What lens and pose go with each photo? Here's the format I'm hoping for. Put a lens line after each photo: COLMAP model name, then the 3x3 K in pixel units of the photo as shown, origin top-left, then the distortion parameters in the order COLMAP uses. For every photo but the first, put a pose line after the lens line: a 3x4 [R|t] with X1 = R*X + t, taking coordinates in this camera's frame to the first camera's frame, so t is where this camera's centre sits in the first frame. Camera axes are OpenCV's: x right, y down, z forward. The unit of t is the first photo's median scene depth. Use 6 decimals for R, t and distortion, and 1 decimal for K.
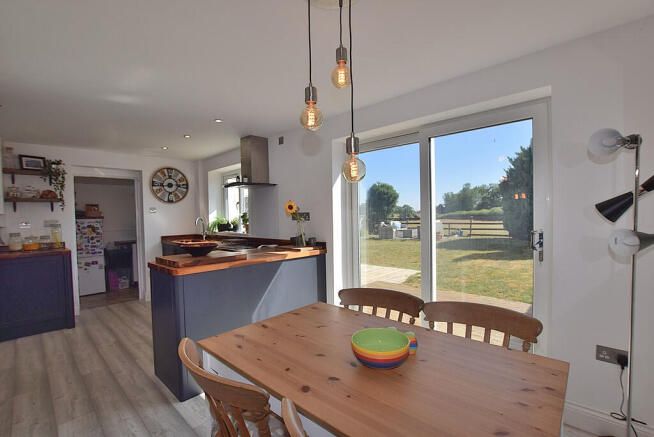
lens RADIAL K [[297.2, 0, 324.5], [0, 297.2, 221.3], [0, 0, 1]] dist [-0.039231, 0.007449]
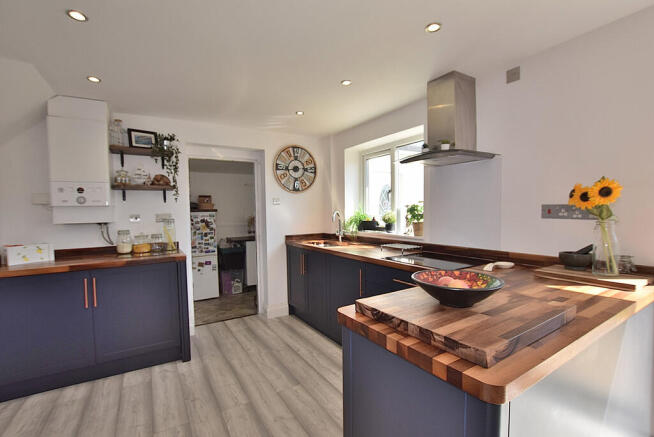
lens RADIAL K [[297.2, 0, 324.5], [0, 297.2, 221.3], [0, 0, 1]] dist [-0.039231, 0.007449]
pose [[0.963638, 0.015444, -0.266763, -0.289789], [-0.009909, 0.999707, 0.022082, -0.004594], [0.267026, -0.018636, 0.963509, 0.320779]]
